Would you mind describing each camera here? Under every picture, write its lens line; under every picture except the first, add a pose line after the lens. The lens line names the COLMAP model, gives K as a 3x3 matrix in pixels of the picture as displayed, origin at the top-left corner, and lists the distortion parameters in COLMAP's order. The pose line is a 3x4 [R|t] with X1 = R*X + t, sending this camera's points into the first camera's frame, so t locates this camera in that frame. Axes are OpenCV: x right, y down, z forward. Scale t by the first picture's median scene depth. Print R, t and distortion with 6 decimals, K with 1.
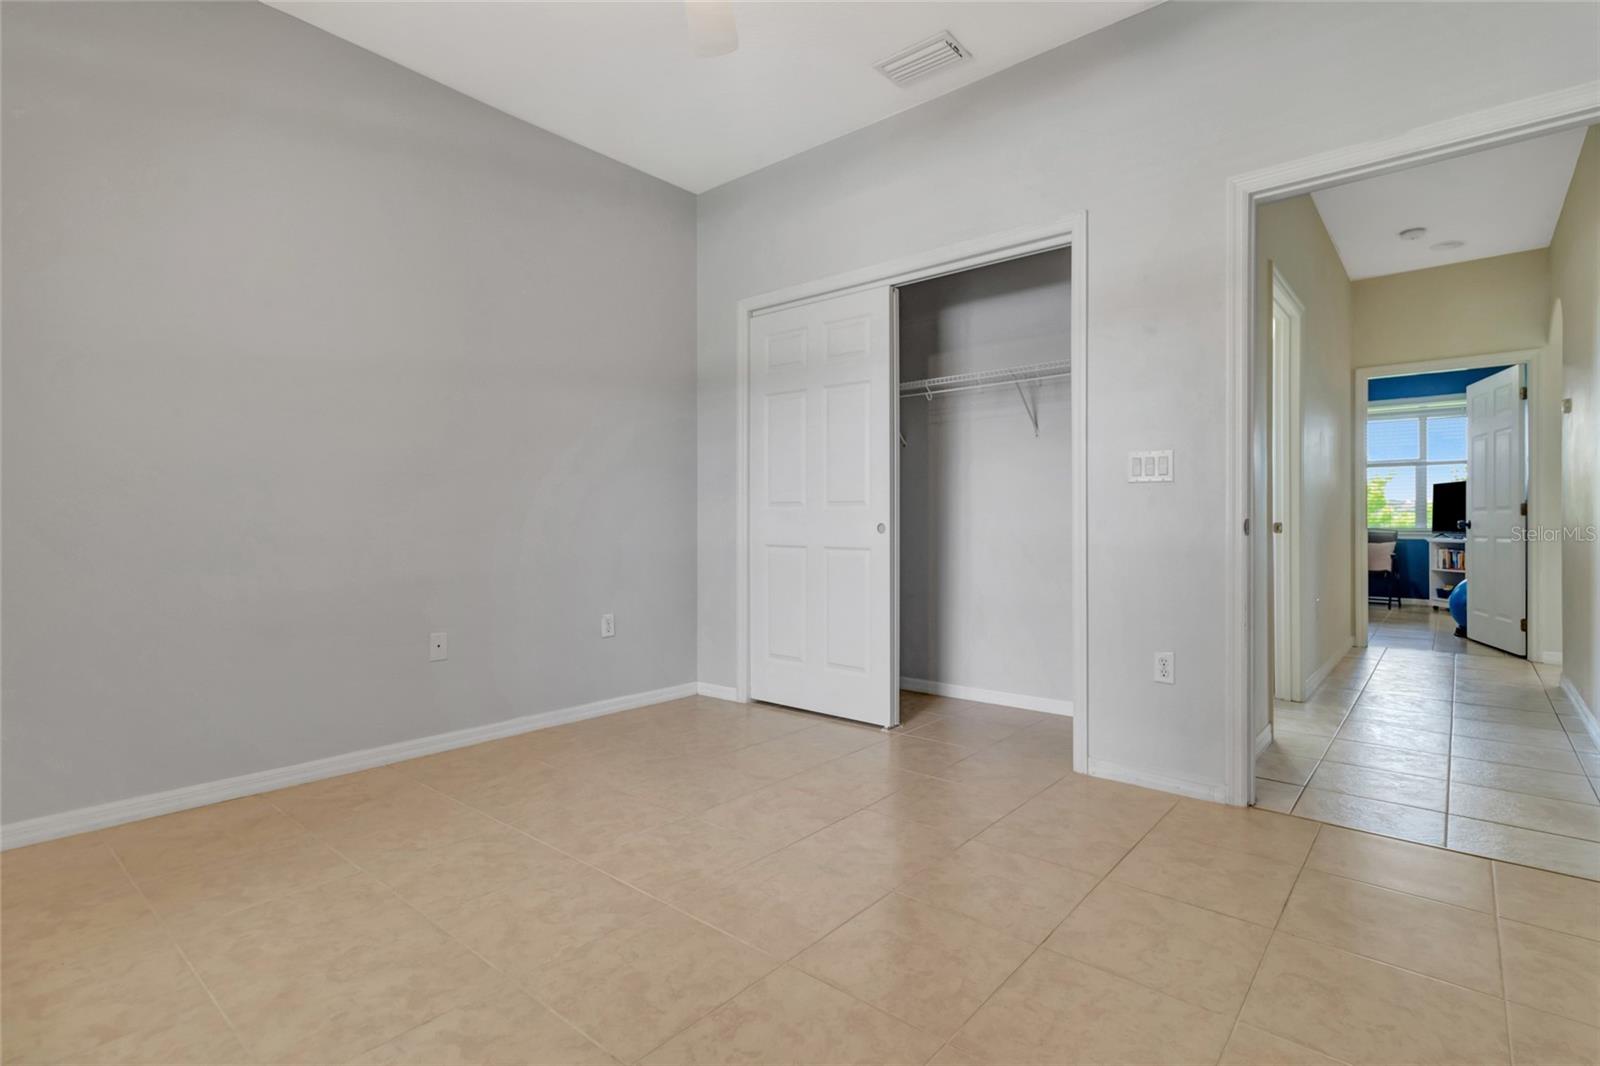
lens RADIAL K [[758.3, 0, 847.2], [0, 758.3, 517.9], [0, 0, 1]] dist [0.001320, 0.000186]
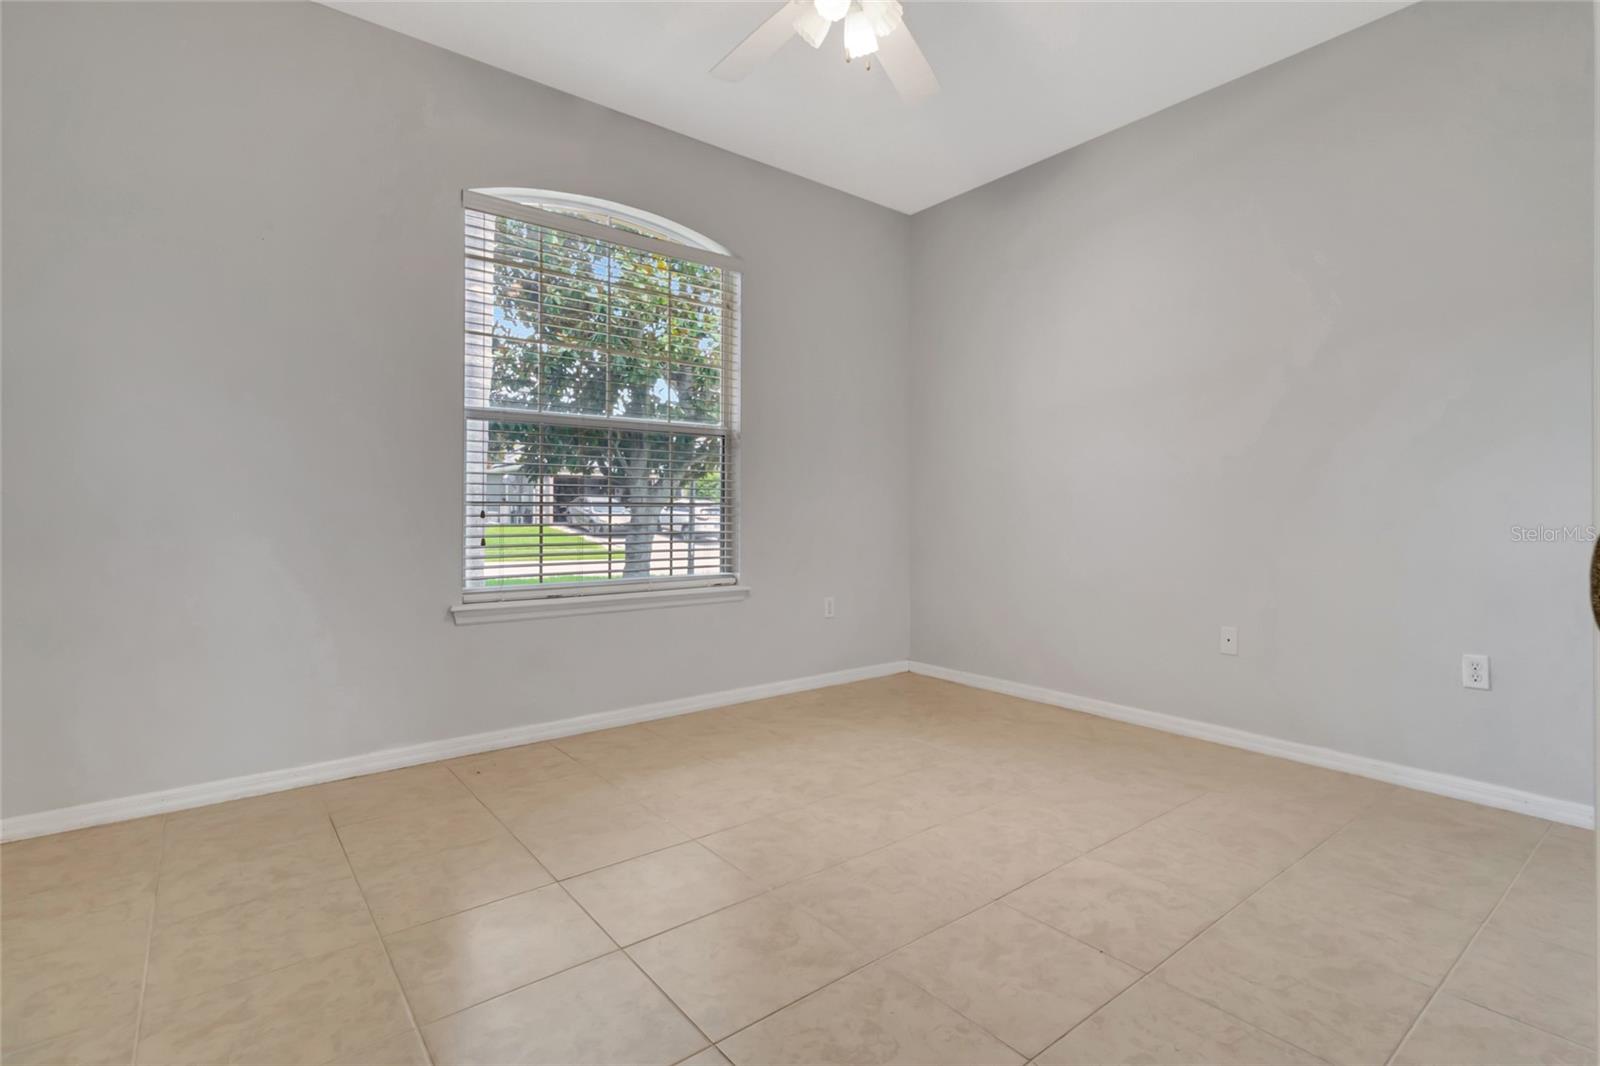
lens RADIAL K [[758.3, 0, 847.2], [0, 758.3, 517.9], [0, 0, 1]] dist [0.001320, 0.000186]
pose [[-0.193157, 0.008881, -0.981128, 0.686792], [0.005607, 0.999953, 0.007947, -0.006293], [0.981152, -0.003966, -0.193198, 0.868766]]
